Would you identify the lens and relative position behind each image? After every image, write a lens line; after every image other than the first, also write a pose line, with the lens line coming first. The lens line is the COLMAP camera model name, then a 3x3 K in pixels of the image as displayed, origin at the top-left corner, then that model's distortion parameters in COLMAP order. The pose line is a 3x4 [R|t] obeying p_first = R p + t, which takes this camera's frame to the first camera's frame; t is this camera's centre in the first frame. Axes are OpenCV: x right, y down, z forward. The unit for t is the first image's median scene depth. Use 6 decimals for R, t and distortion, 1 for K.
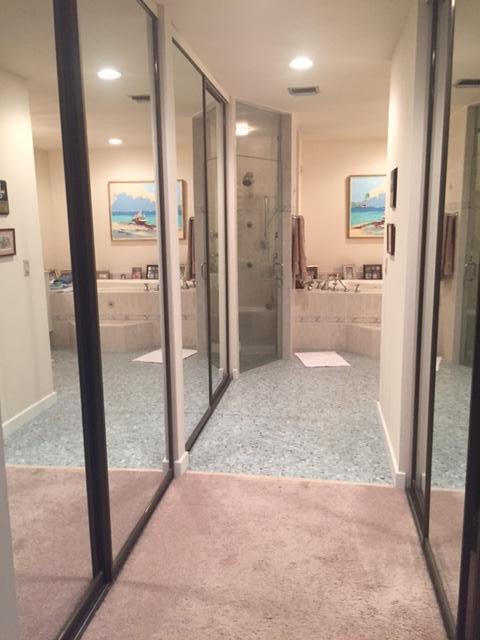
lens RADIAL K [[549.1, 0, 240.0], [0, 549.1, 320.0], [0, 0, 1]] dist [-0.041073, -0.001149]
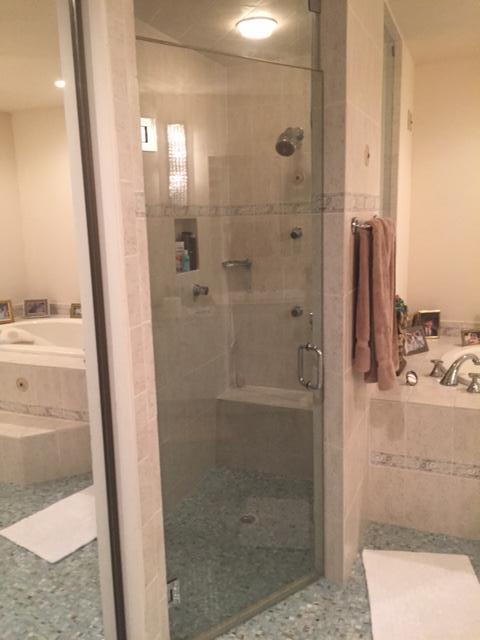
lens RADIAL K [[545.3, 0, 240.6], [0, 545.3, 305.8], [0, 0, 1]] dist [0.046585, -0.000360]
pose [[0.970155, 0.030964, -0.240501, 0.101343], [-0.033483, 0.999419, -0.006393, -0.114494], [0.240163, 0.014255, 0.970628, 0.556792]]
